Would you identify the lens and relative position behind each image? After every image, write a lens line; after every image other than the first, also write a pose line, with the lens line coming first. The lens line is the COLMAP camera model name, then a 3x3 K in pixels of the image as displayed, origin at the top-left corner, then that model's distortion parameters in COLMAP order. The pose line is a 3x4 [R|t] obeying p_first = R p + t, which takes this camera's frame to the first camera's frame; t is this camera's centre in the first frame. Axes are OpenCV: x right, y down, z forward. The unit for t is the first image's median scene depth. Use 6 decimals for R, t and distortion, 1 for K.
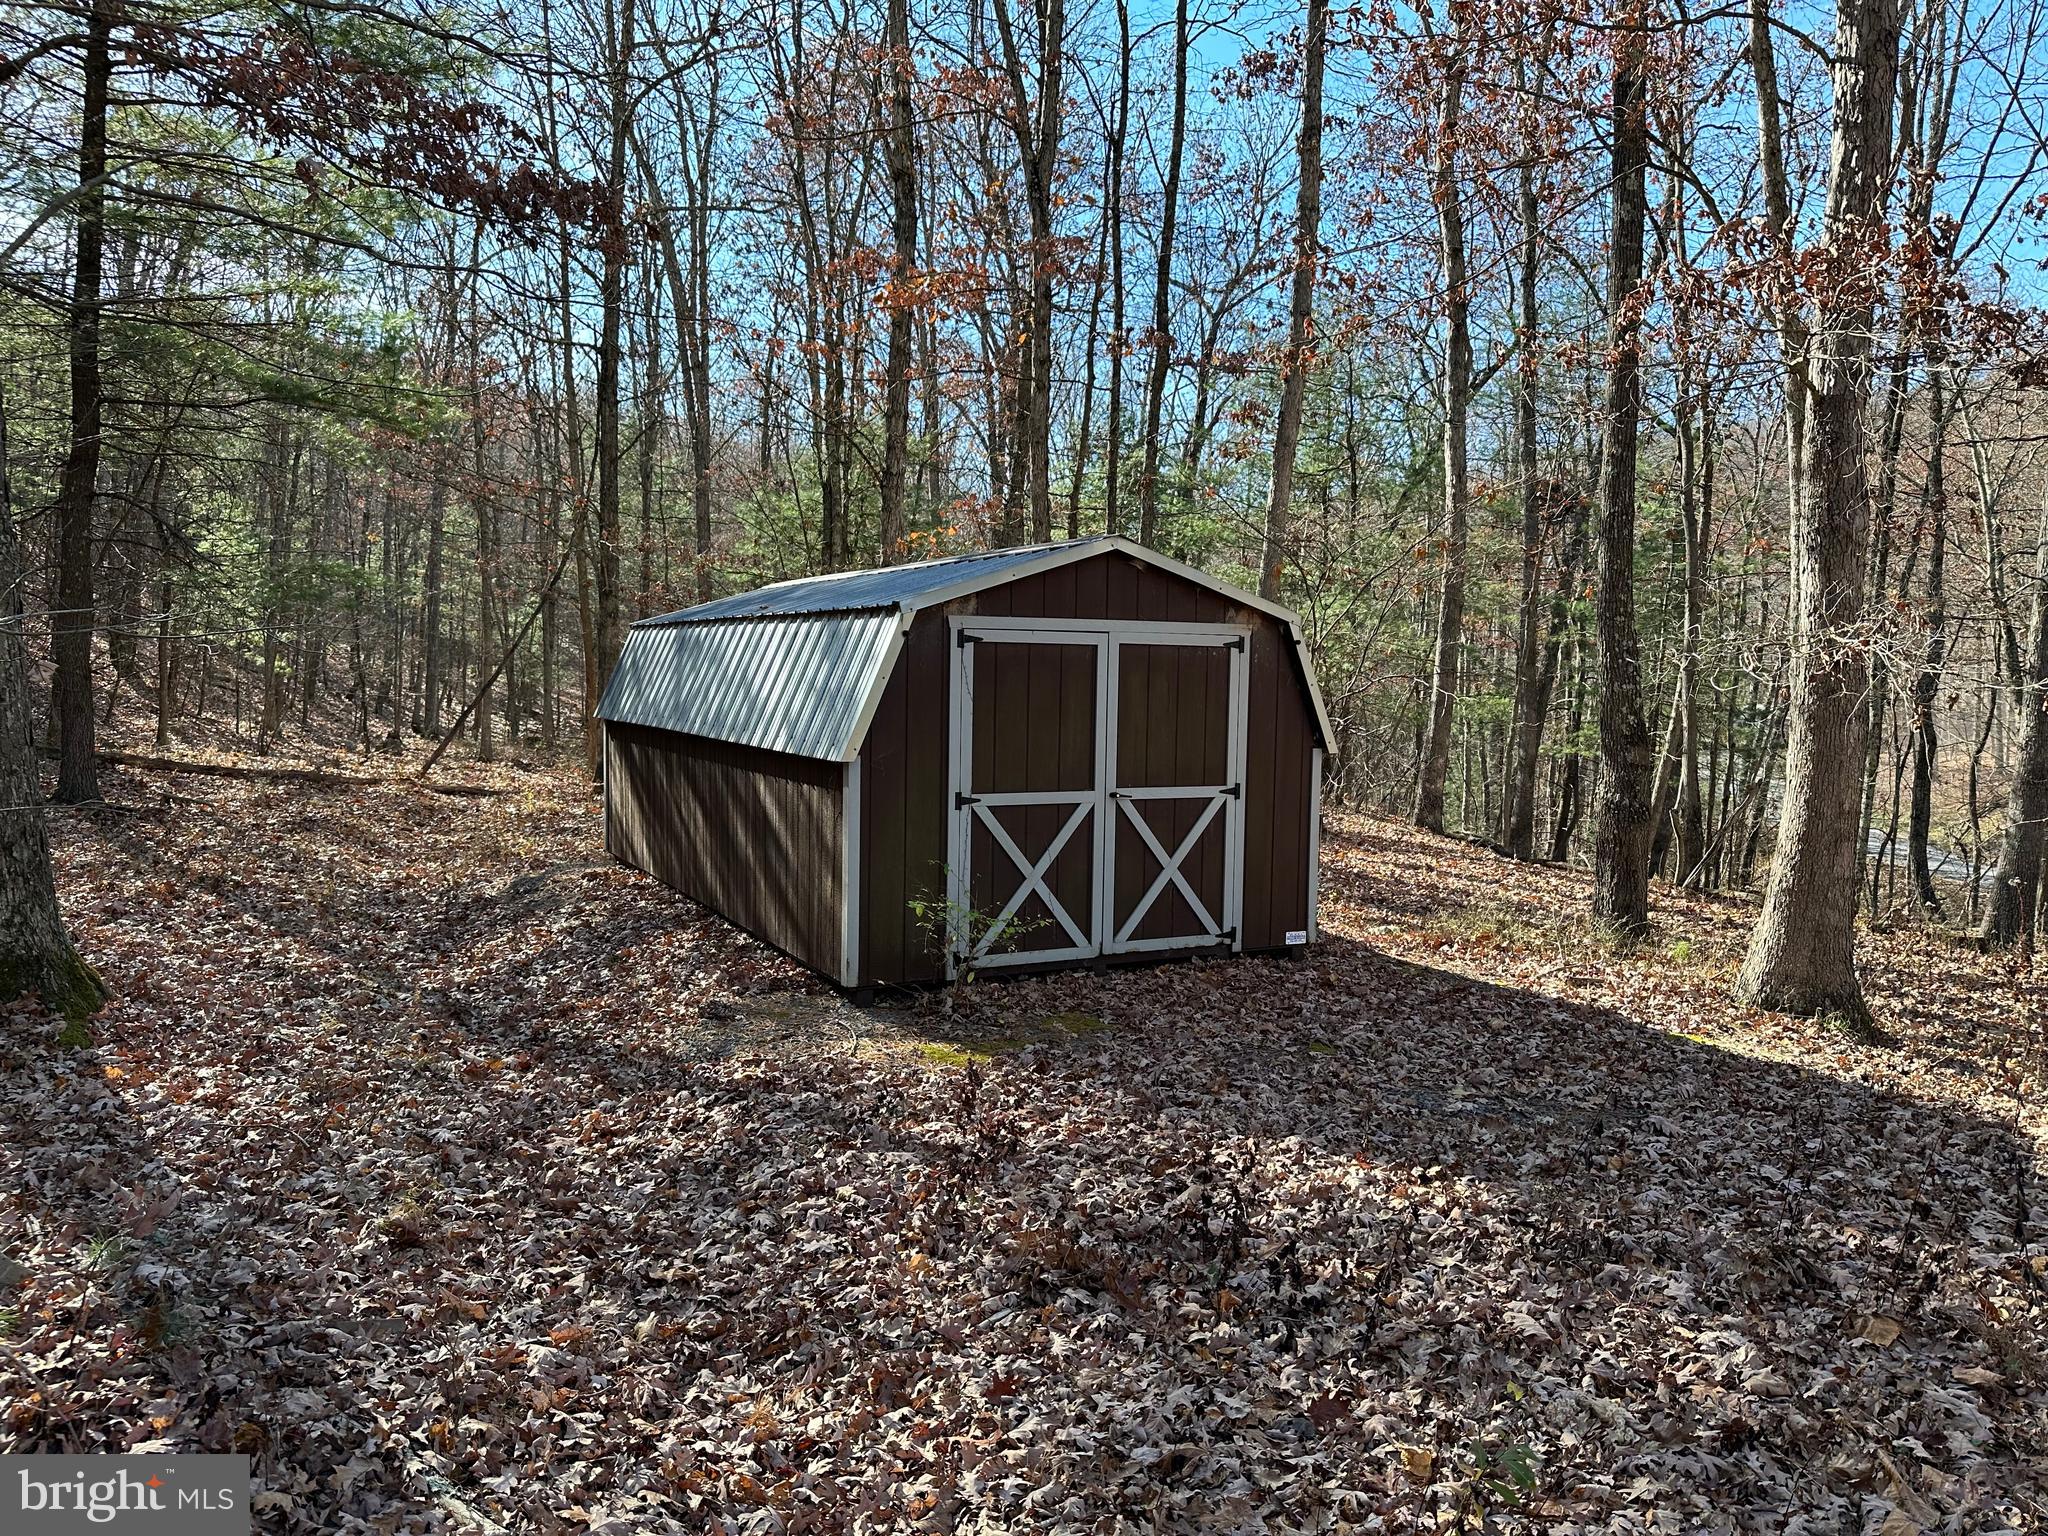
lens RADIAL K [[1428.3, 0, 1025.7], [0, 1428.3, 773.3], [0, 0, 1]] dist [0.003998, 0.001388]
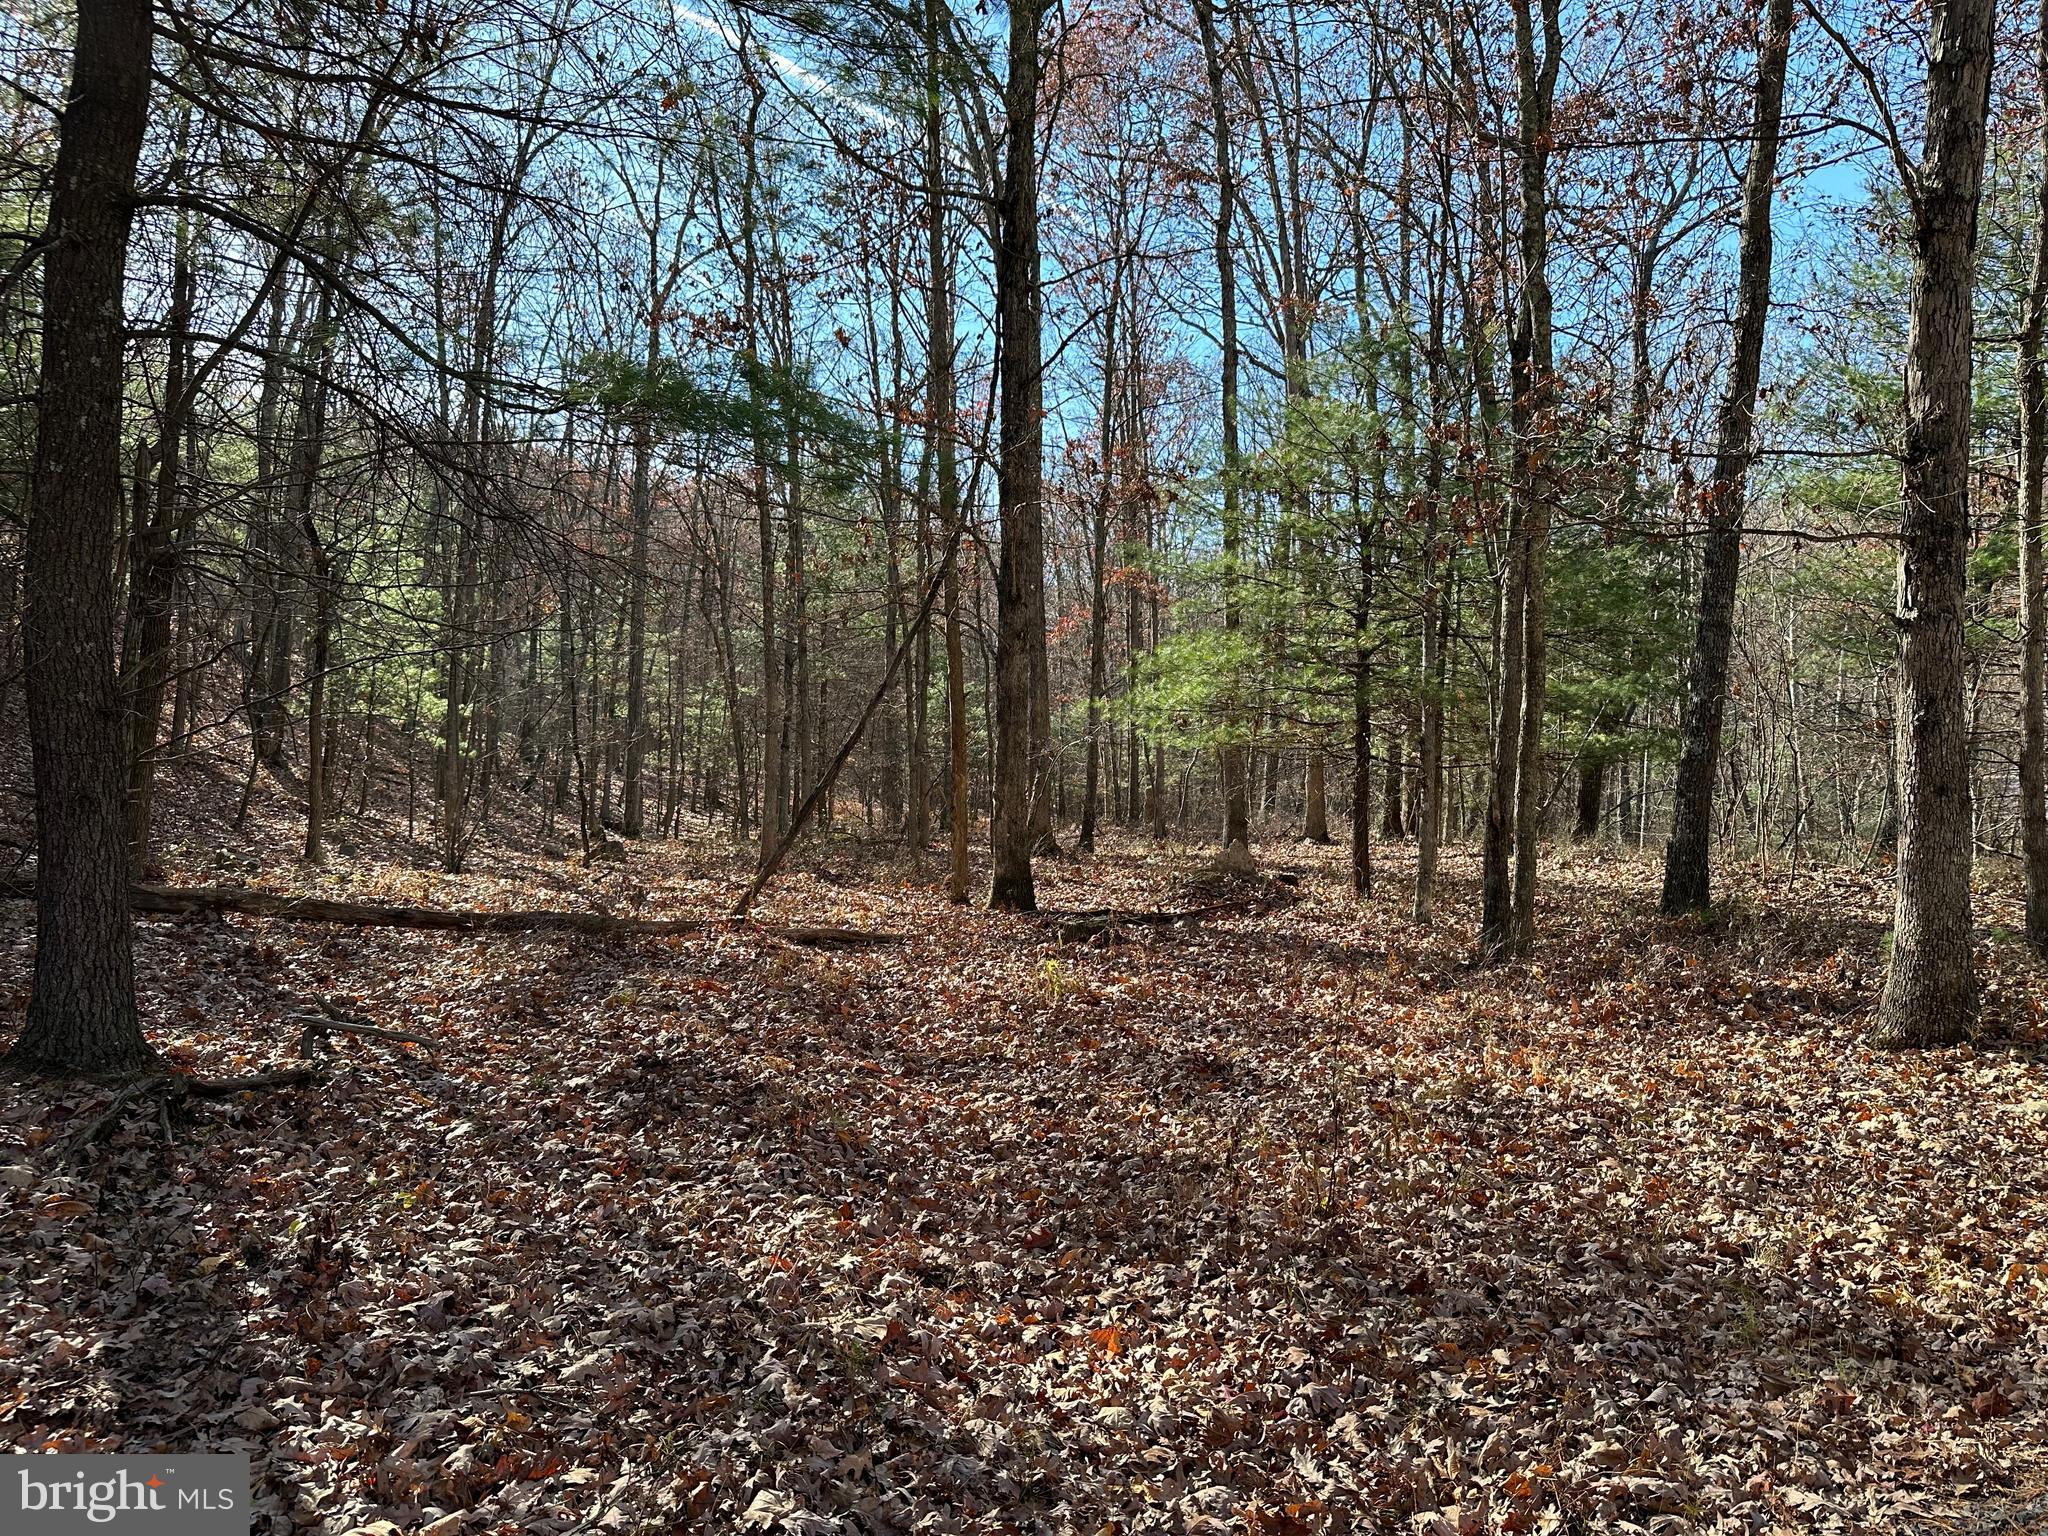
lens RADIAL K [[1428.3, 0, 1023.1], [0, 1428.3, 764.9], [0, 0, 1]] dist [0.003998, 0.001388]
pose [[0.996143, -0.029572, -0.082609, -0.214476], [0.024495, 0.997787, -0.061812, -0.014639], [0.084254, 0.059550, 0.994663, 0.357414]]
